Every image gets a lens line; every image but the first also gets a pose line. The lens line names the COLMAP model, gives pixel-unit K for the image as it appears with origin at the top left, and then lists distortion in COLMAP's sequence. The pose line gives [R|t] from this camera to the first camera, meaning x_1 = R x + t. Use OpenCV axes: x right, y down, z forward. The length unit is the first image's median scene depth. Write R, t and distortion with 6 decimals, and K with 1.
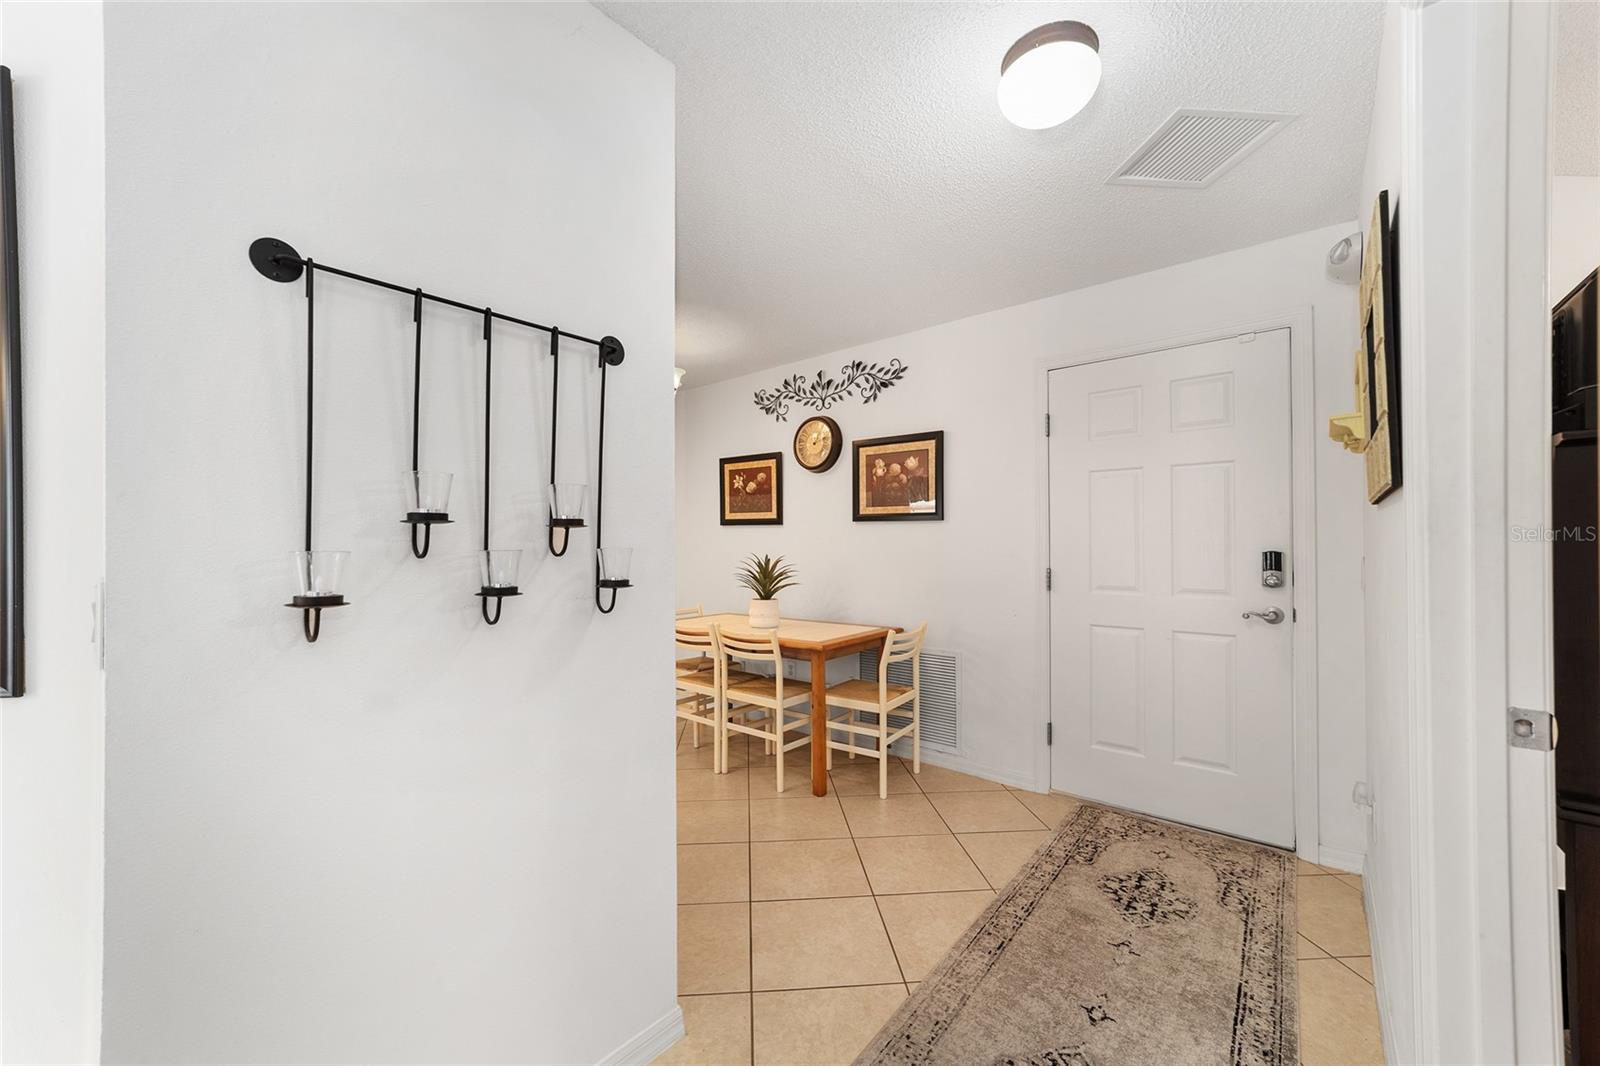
lens RADIAL K [[621.0, 0, 794.8], [0, 621.0, 539.9], [0, 0, 1]] dist [-0.000982, 0.000020]
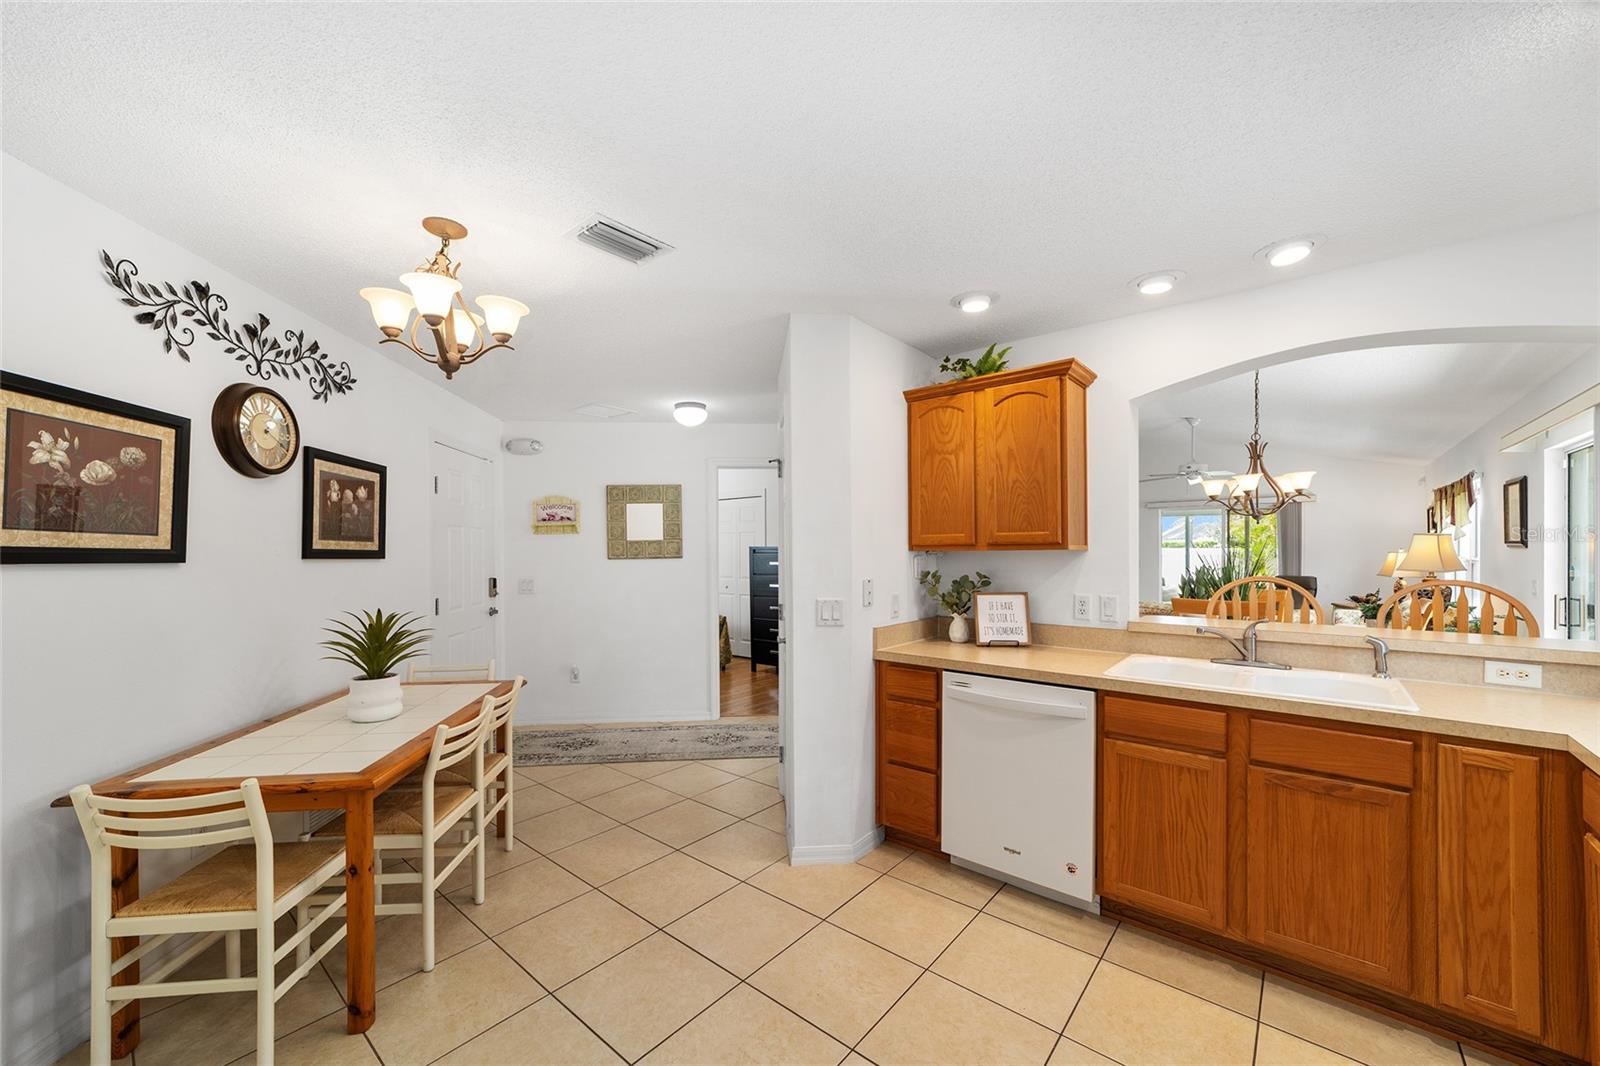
lens RADIAL K [[621.0, 0, 794.8], [0, 621.0, 539.9], [0, 0, 1]] dist [-0.000982, 0.000020]
pose [[-0.713137, 0.012308, 0.700916, -0.812415], [-0.007421, 0.999657, -0.025104, -0.037686], [-0.700985, -0.023104, -0.712801, 1.123274]]
